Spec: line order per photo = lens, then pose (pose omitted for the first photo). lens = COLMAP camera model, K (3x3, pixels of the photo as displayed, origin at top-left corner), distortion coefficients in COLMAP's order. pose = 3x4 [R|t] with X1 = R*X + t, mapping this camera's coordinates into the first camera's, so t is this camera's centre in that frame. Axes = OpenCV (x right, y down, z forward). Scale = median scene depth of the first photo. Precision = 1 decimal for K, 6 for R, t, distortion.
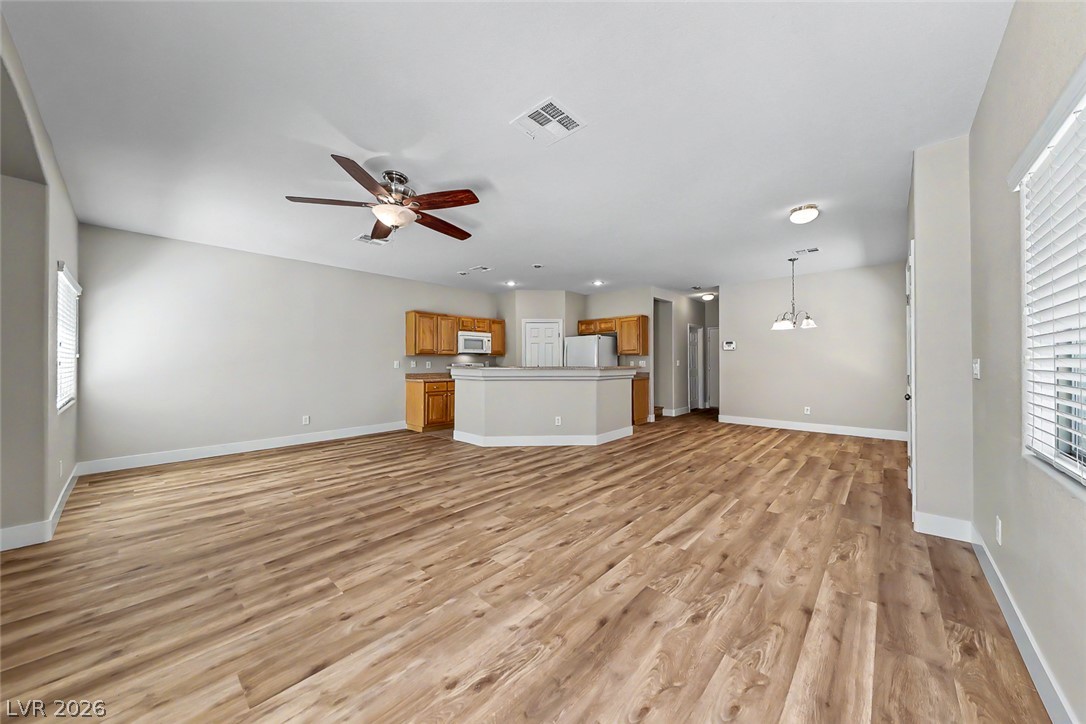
lens RADIAL K [[374.4, 0, 538.5], [0, 374.4, 358.7], [0, 0, 1]] dist [0.011255, -0.006555]
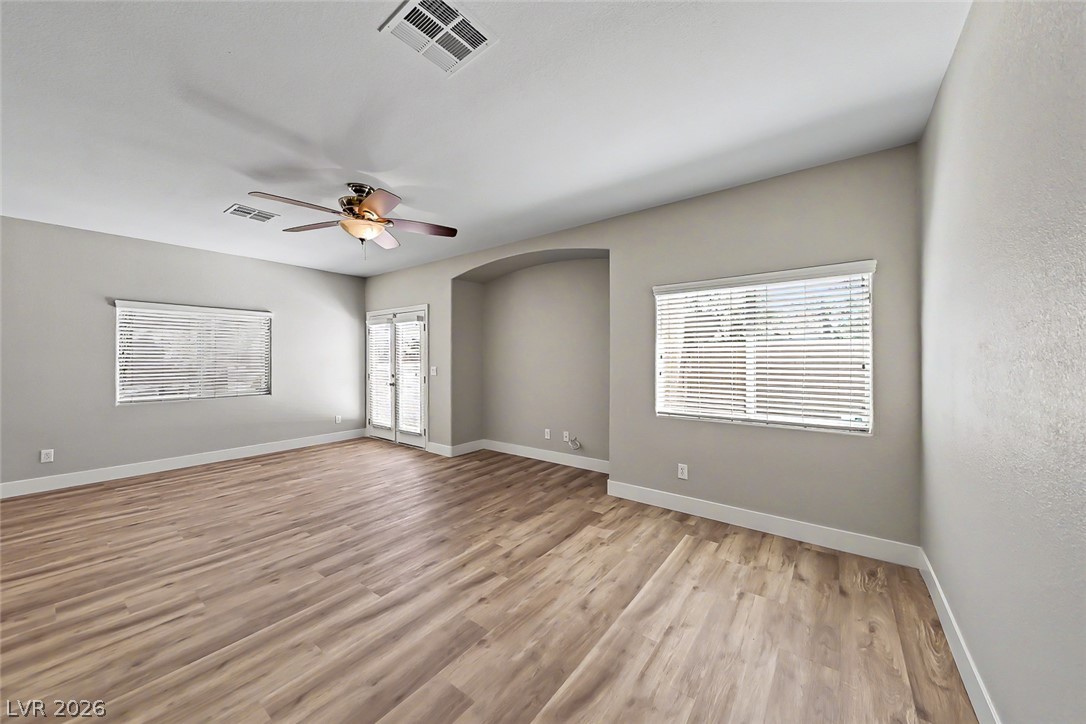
lens RADIAL K [[382.8, 0, 538.5], [0, 382.8, 357.9], [0, 0, 1]] dist [0.018846, -0.009133]
pose [[-0.995636, 0.003848, -0.093242, -0.566953], [0.004775, 0.999941, -0.009719, -0.018770], [0.093200, -0.010122, -0.995596, 1.547565]]
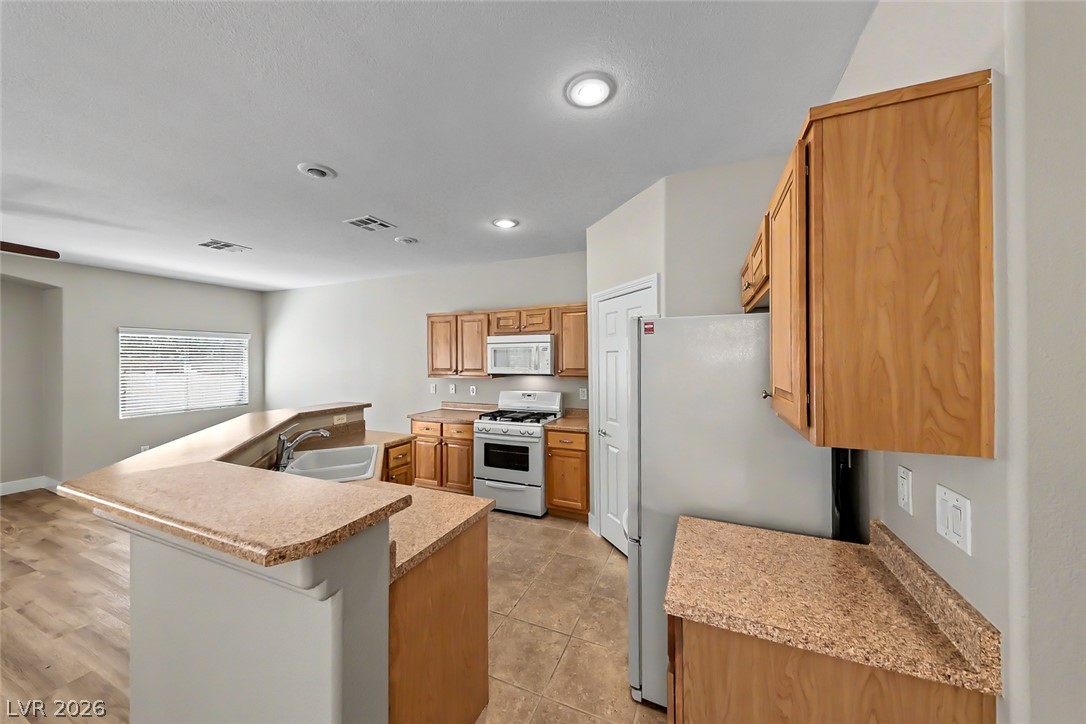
lens RADIAL K [[375.3, 0, 541.7], [0, 375.3, 358.4], [0, 0, 1]] dist [0.017844, -0.006965]
pose [[0.325632, -0.002934, -0.945492, 0.654600], [0.014074, 0.999899, 0.001745, -0.070388], [0.945392, -0.013875, 0.325641, 1.583267]]
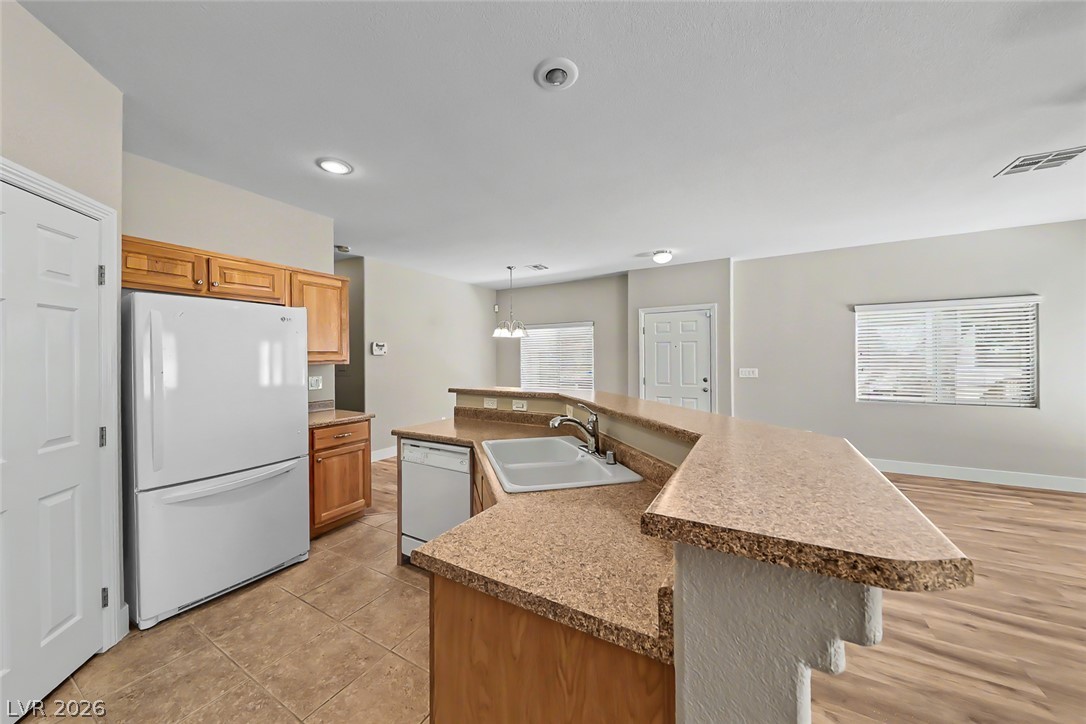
lens RADIAL K [[375.9, 0, 538.4], [0, 375.9, 359.6], [0, 0, 1]] dist [0.017900, -0.007808]
pose [[-0.211162, -0.000129, 0.977451, -0.428757], [-0.002763, 0.999996, -0.000465, -0.028437], [-0.977447, -0.002799, -0.211161, 1.562857]]
